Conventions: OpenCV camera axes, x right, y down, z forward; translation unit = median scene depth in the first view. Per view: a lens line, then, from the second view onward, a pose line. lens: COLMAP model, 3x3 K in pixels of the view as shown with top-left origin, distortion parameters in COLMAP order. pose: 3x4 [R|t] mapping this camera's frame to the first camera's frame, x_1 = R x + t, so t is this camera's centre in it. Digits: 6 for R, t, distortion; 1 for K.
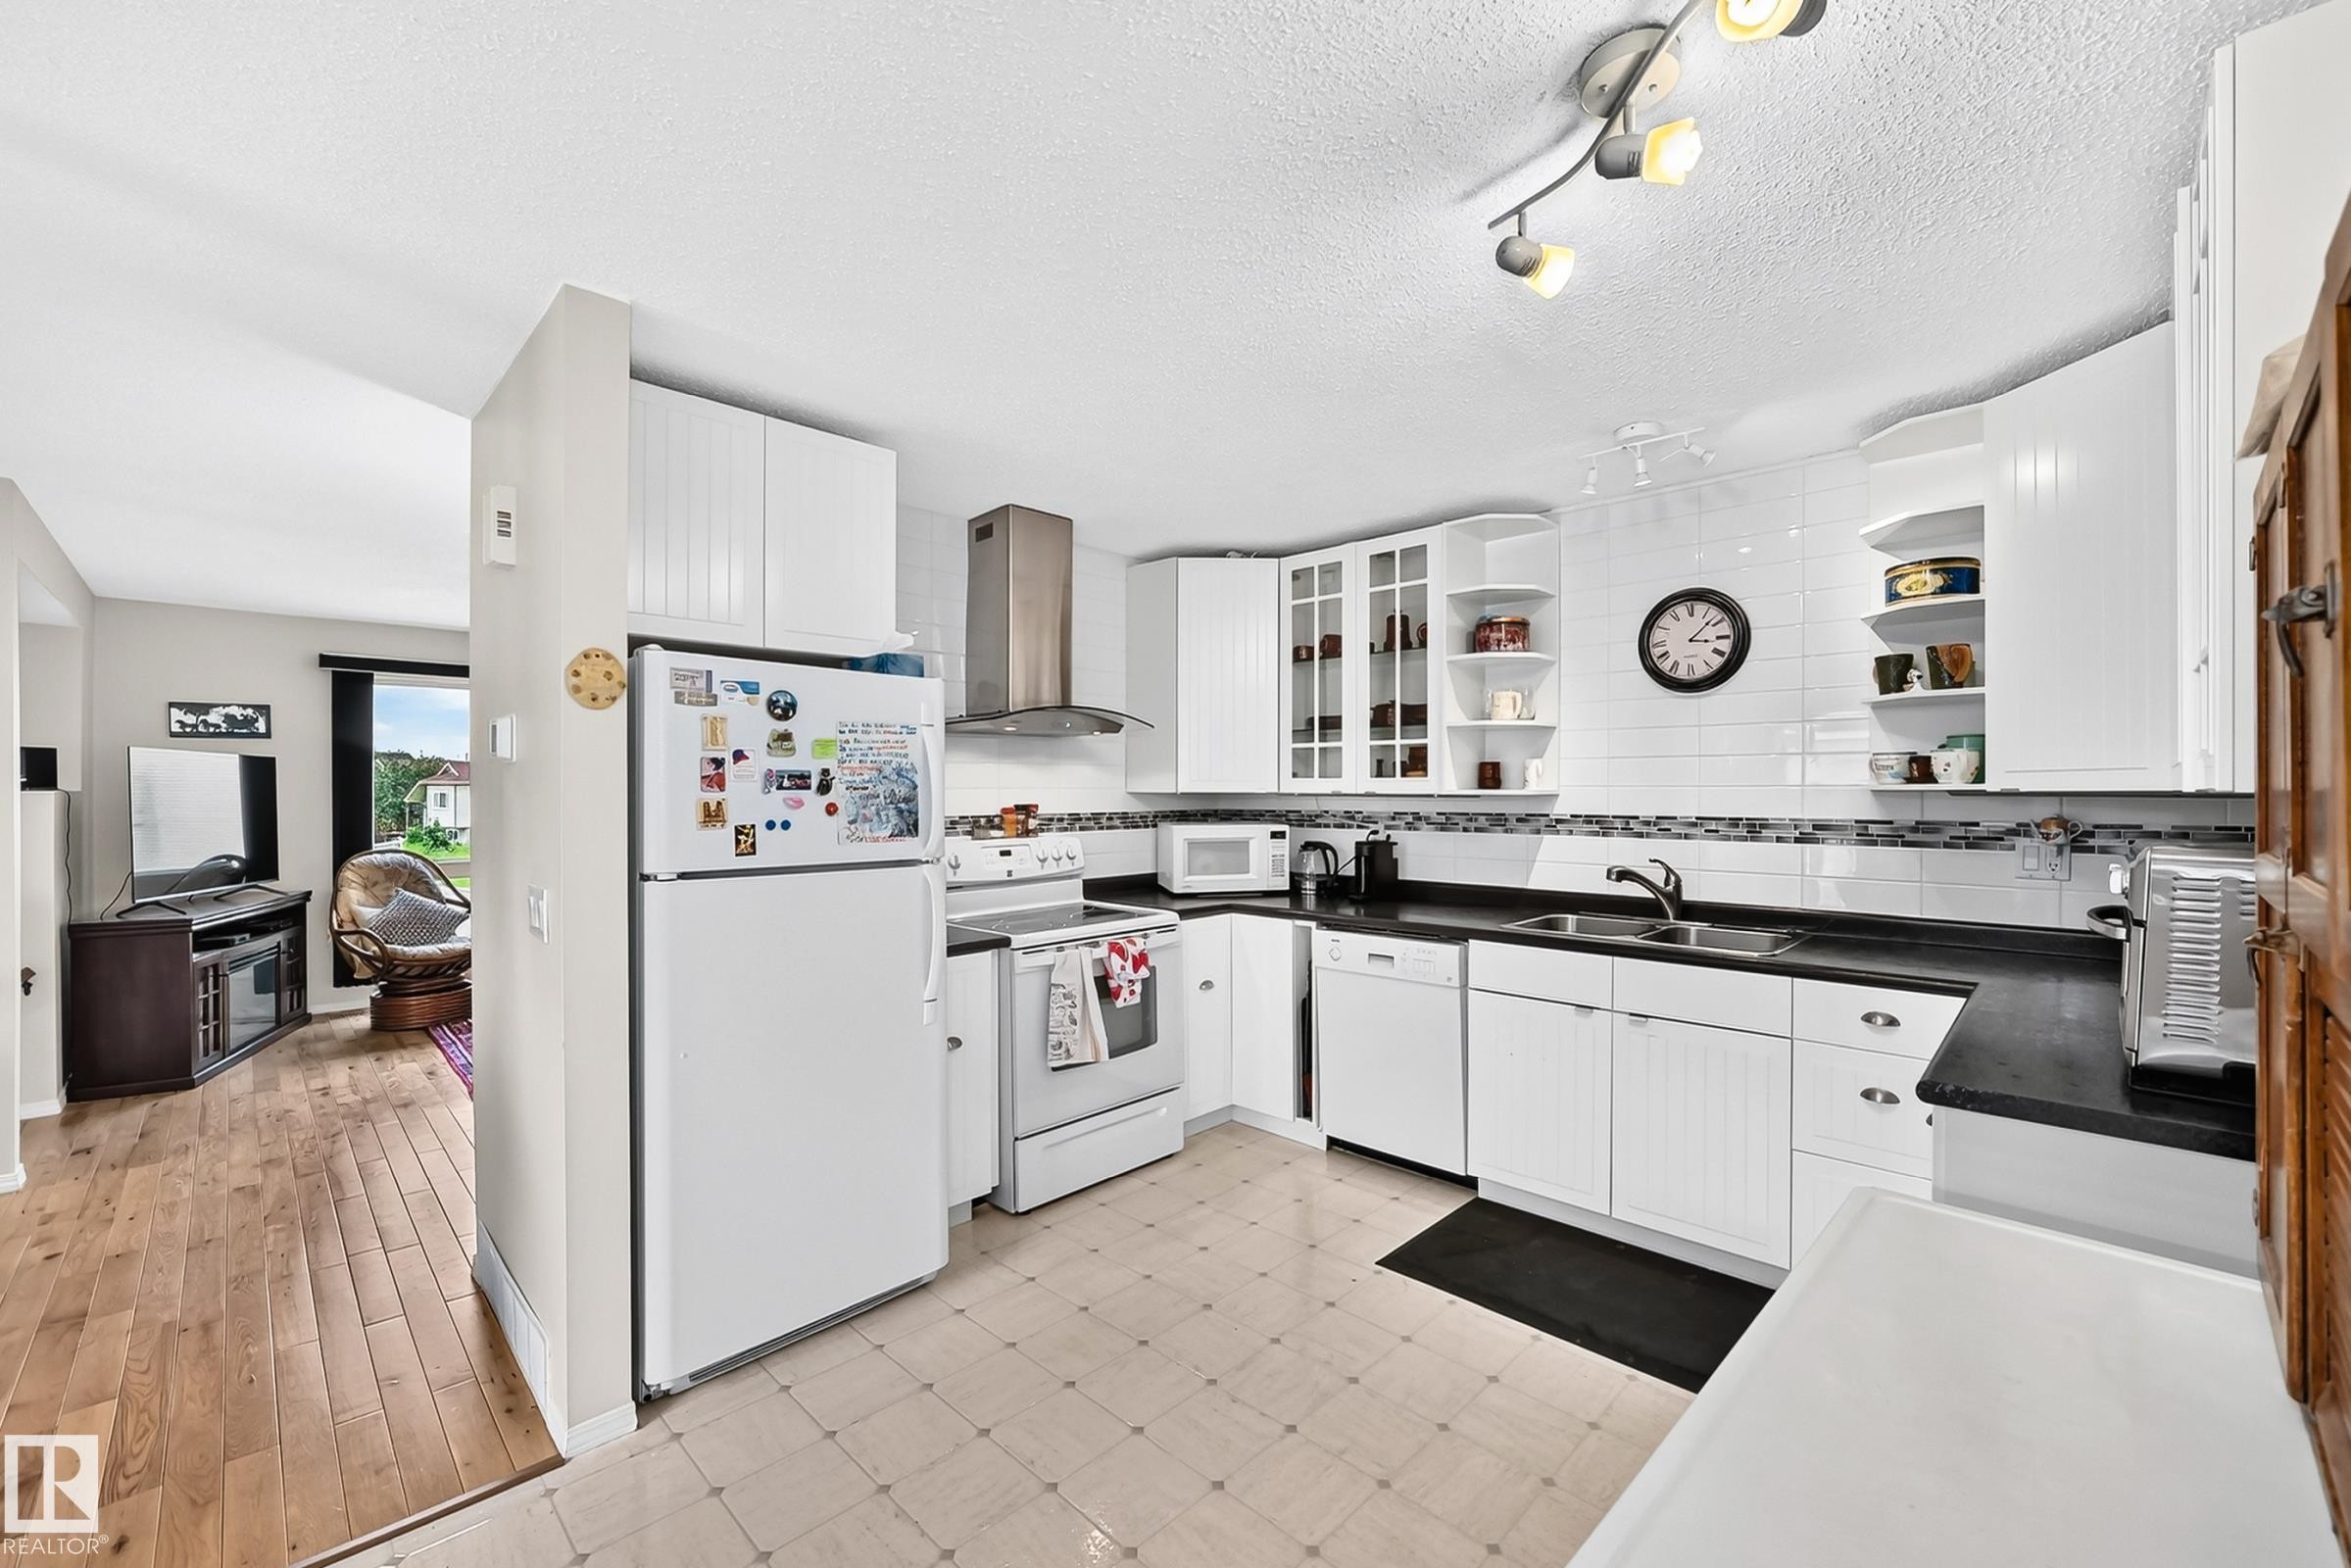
lens RADIAL K [[945.3, 0, 1182.3], [0, 945.3, 796.5], [0, 0, 1]] dist [-0.018636, 0.004681]
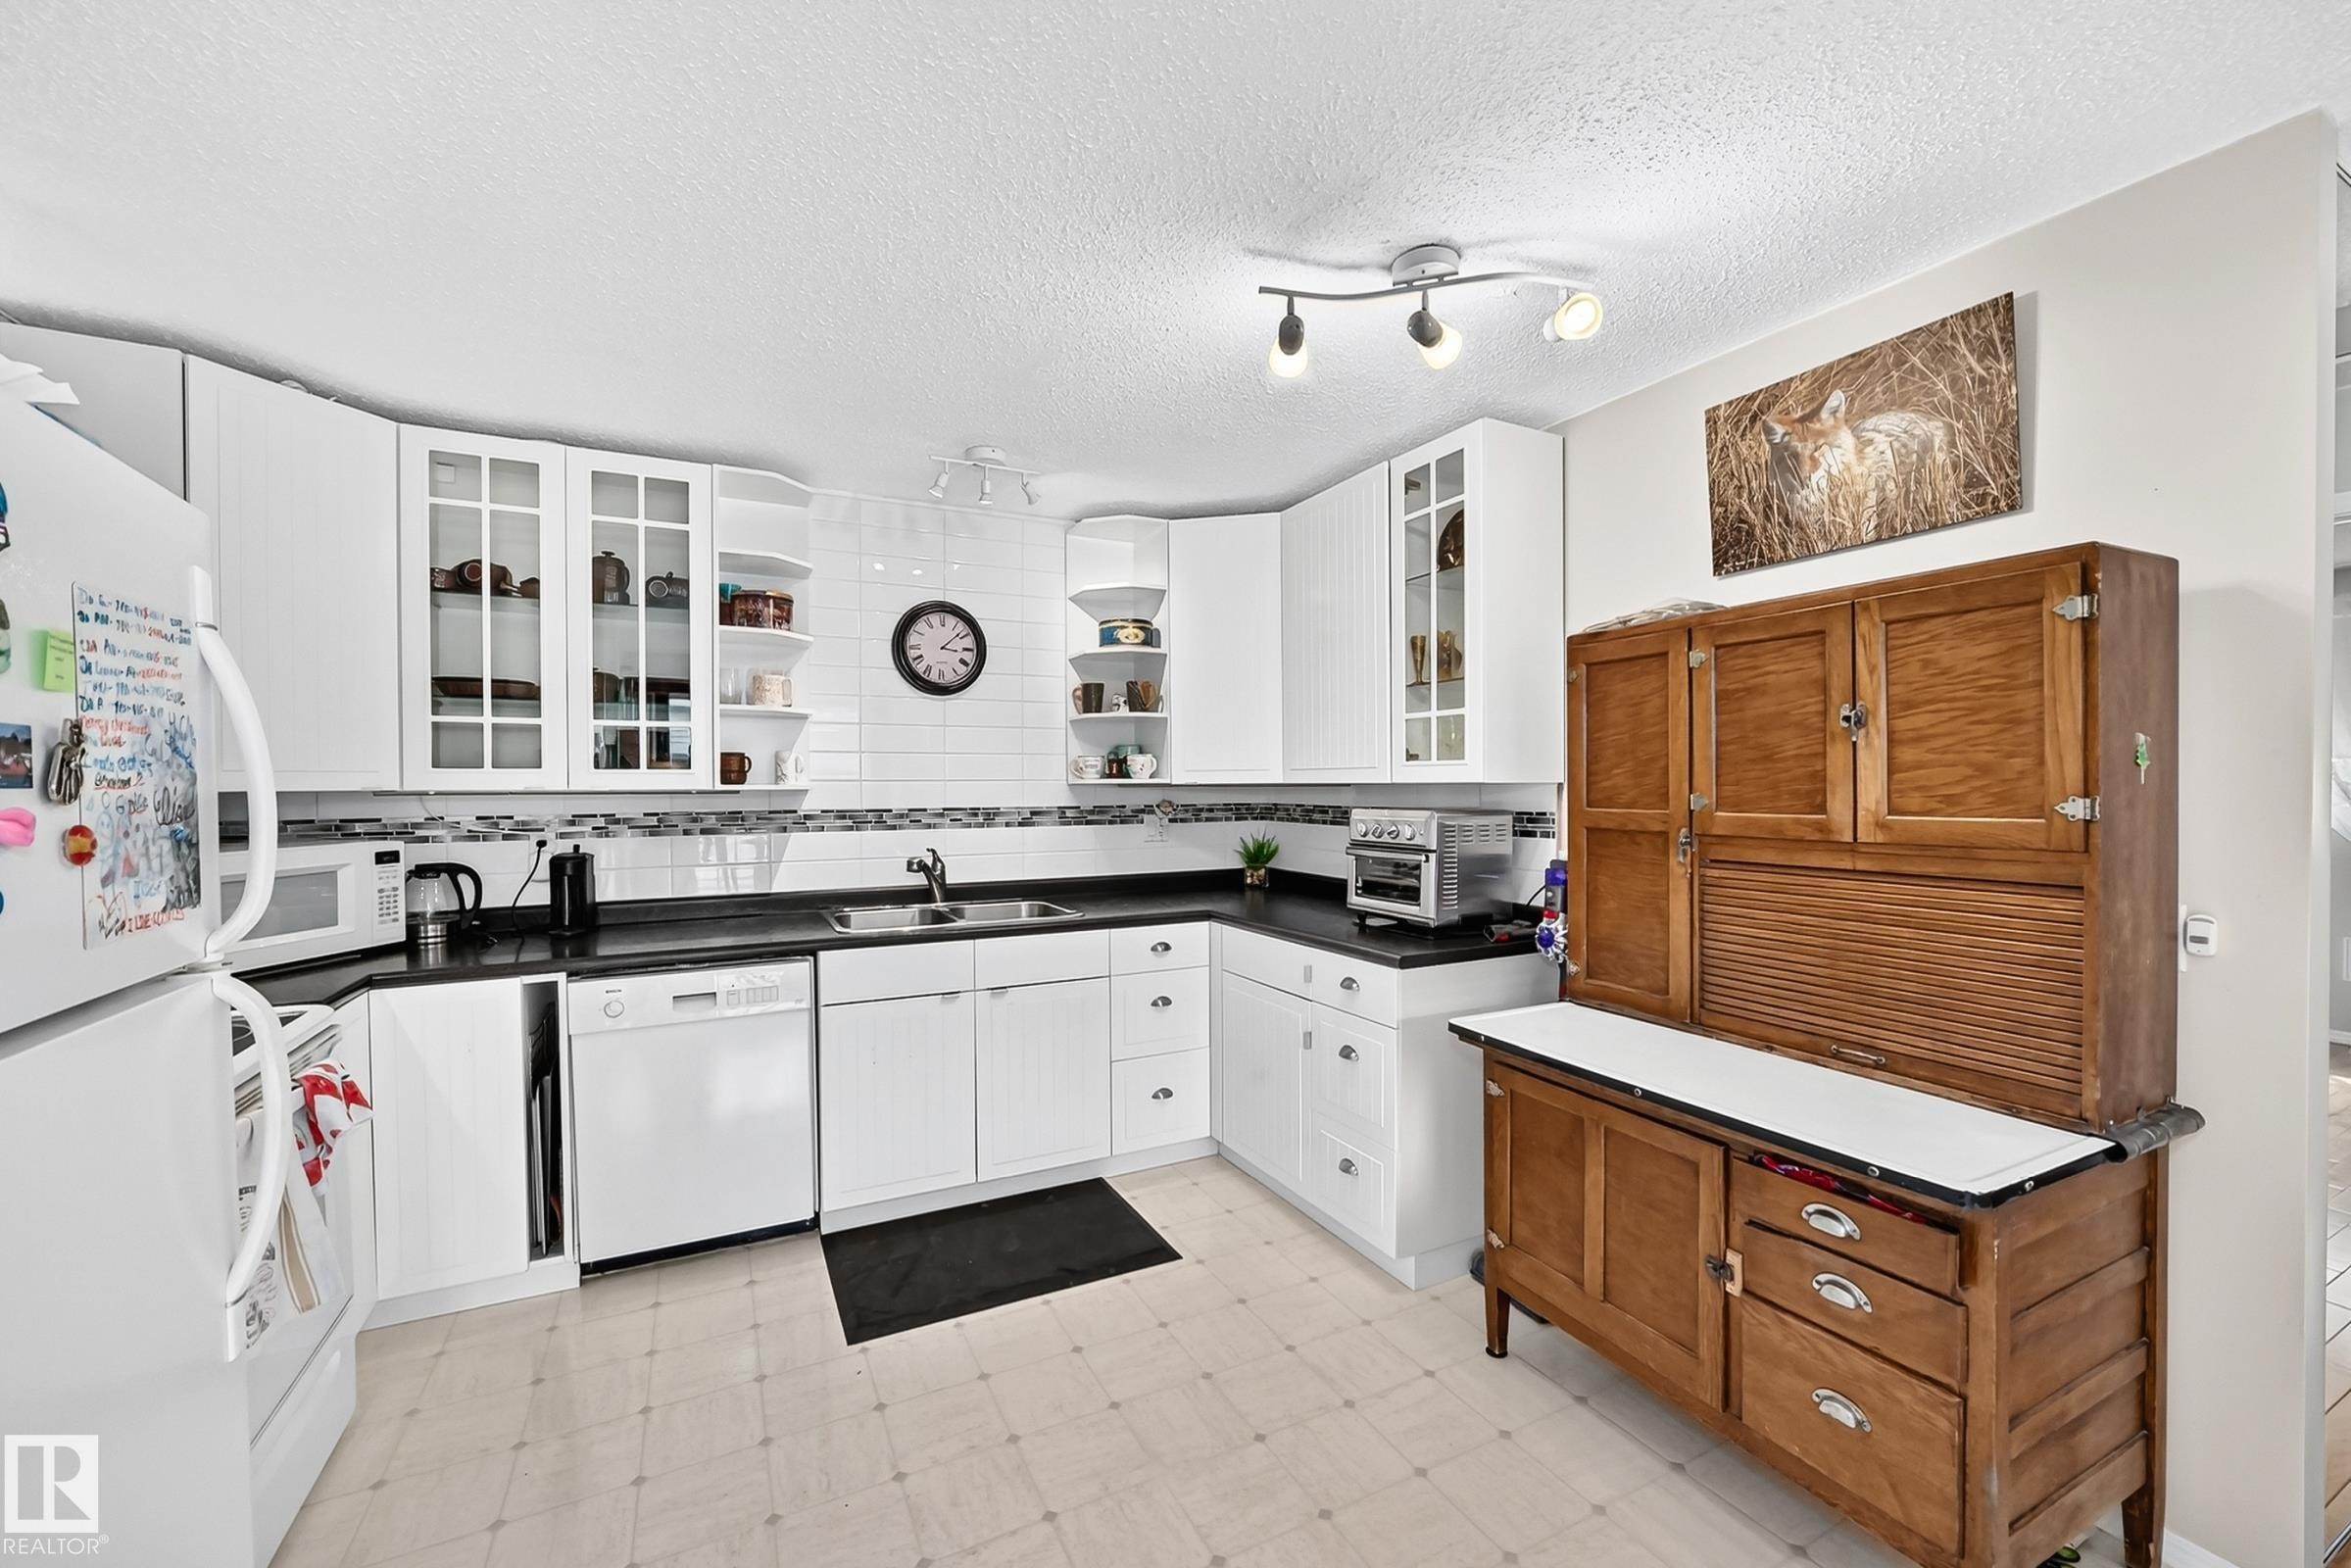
lens RADIAL K [[938.5, 0, 1184.5], [0, 938.5, 796.3], [0, 0, 1]] dist [-0.034490, 0.012385]
pose [[0.311955, -0.015062, 0.949977, -0.404890], [0.011365, 0.999862, 0.012121, -0.002255], [-0.950029, 0.007016, 0.312083, 0.379746]]
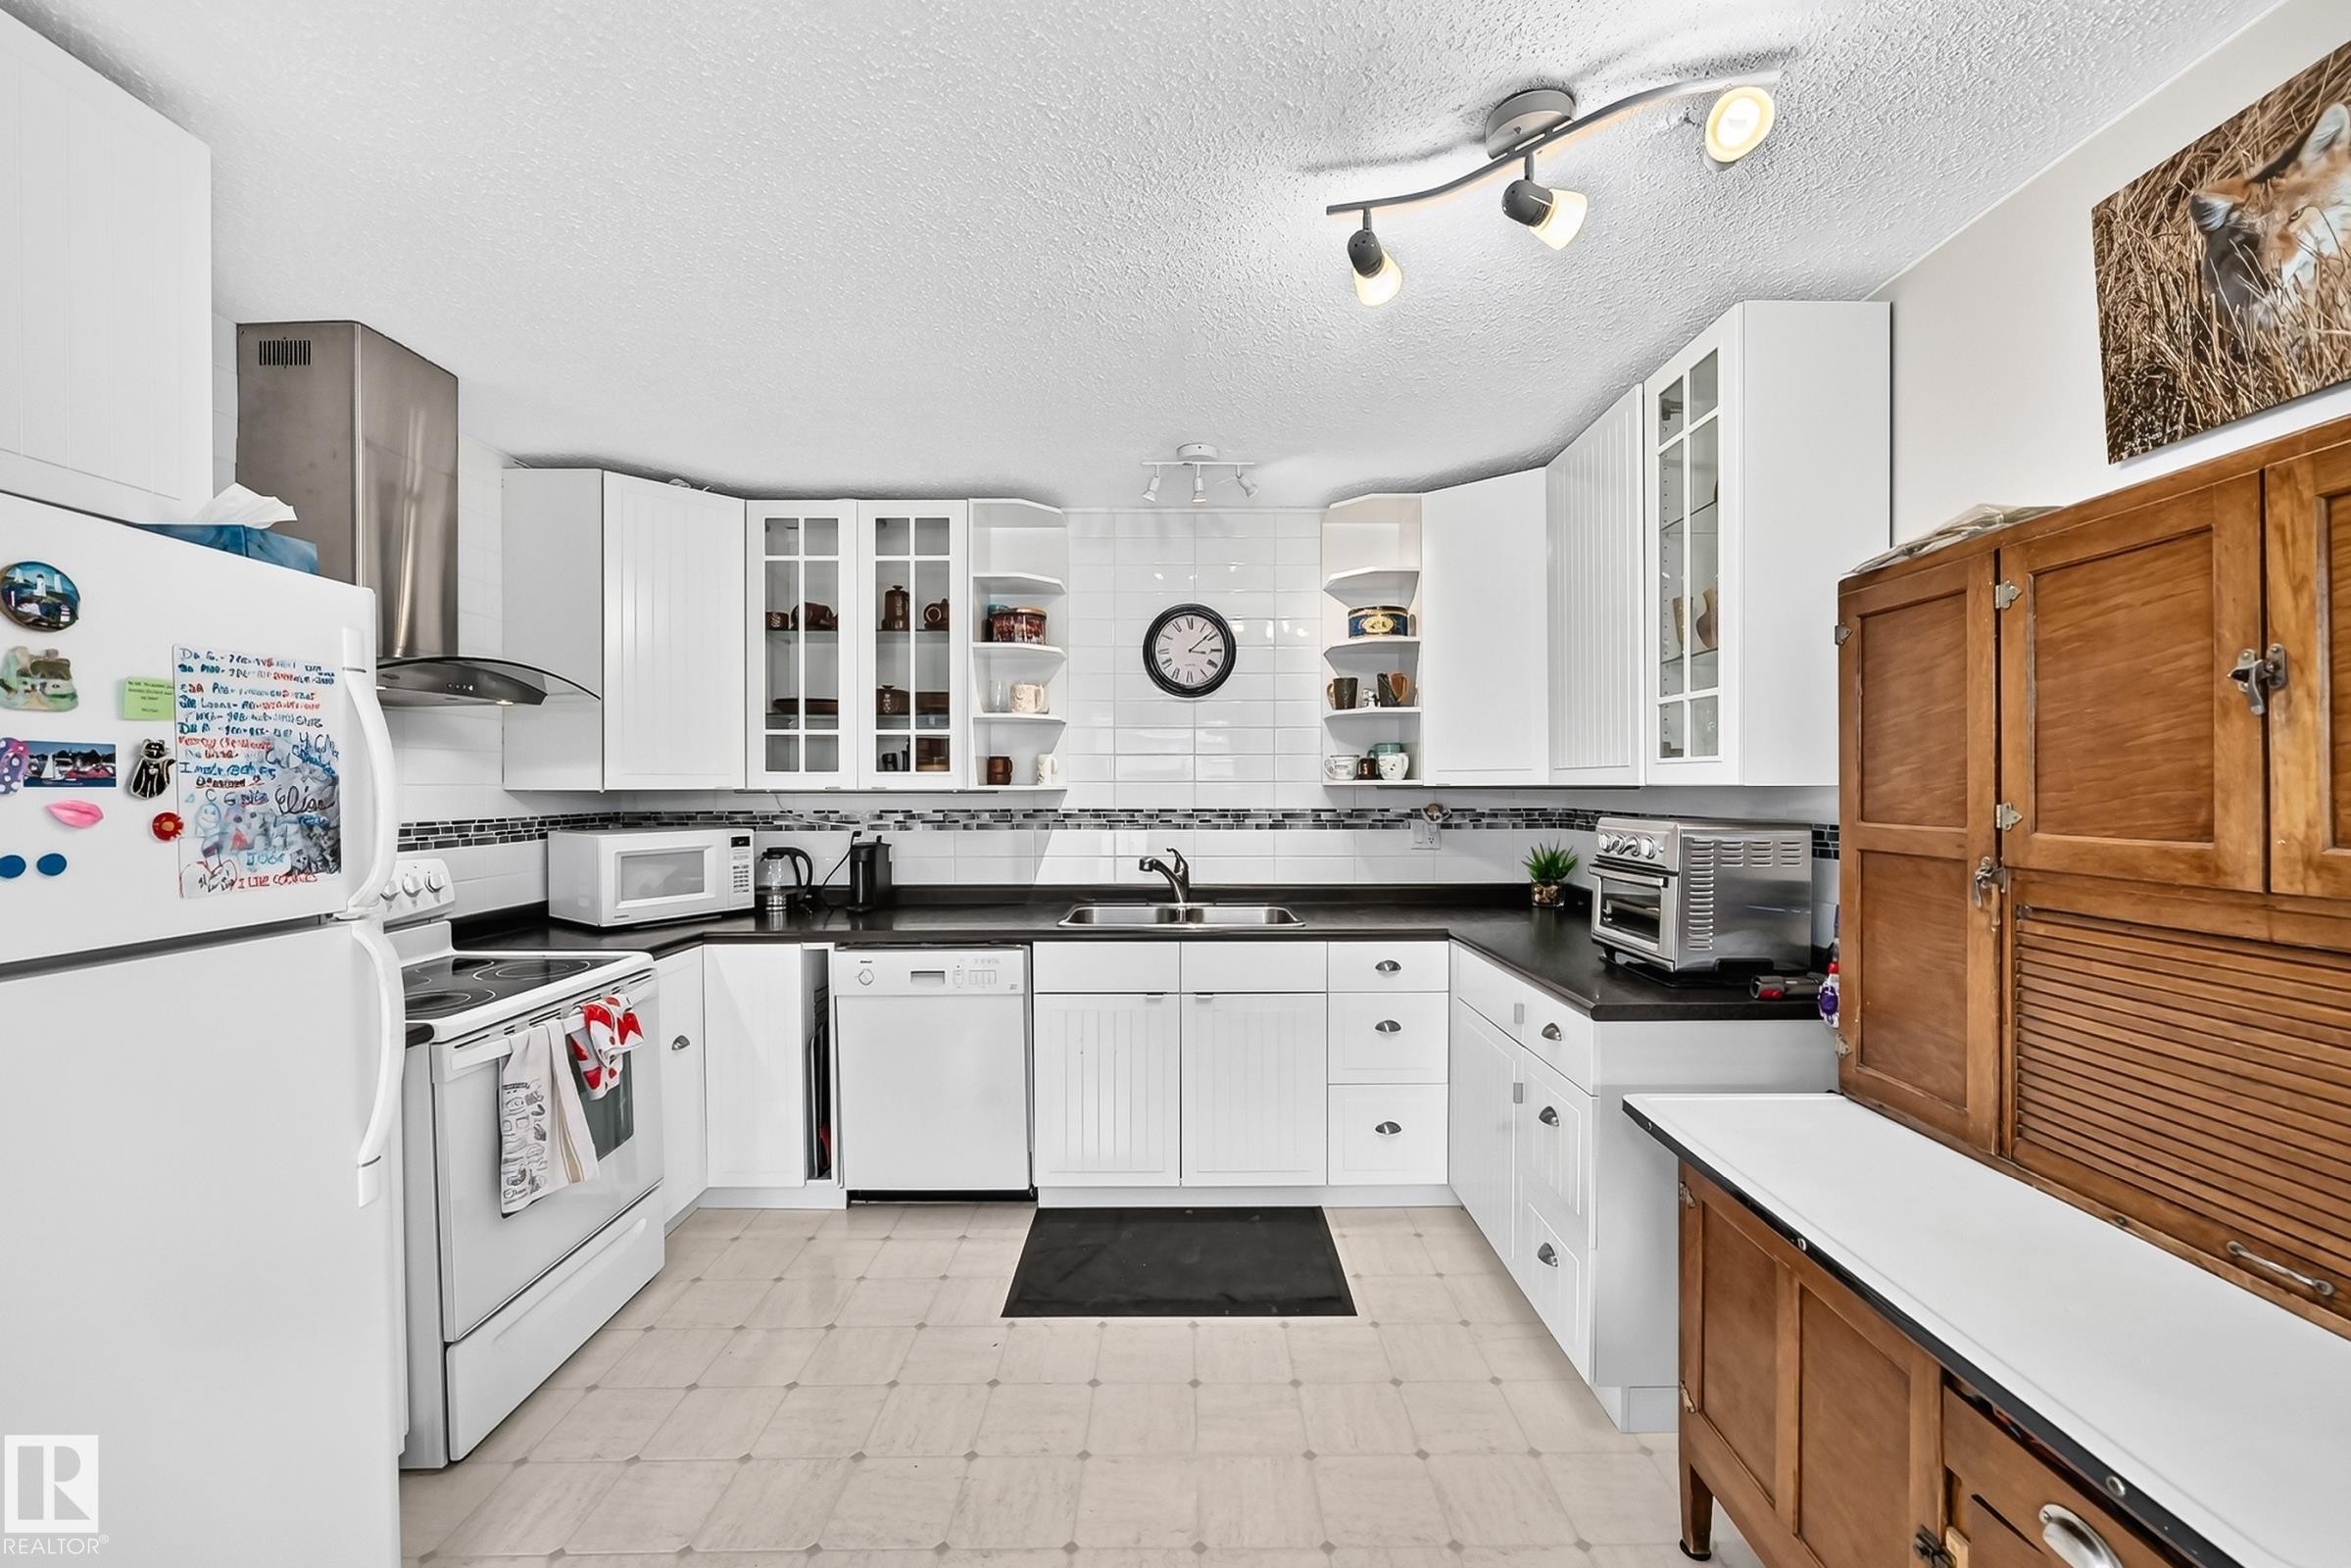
lens RADIAL K [[933.3, 0, 1180.7], [0, 933.3, 795.1], [0, 0, 1]] dist [-0.032578, 0.008742]
pose [[0.711205, -0.008785, 0.702929, -0.238799], [0.006947, 0.999961, 0.005468, -0.000910], [-0.702950, 0.000994, 0.711239, 0.217657]]
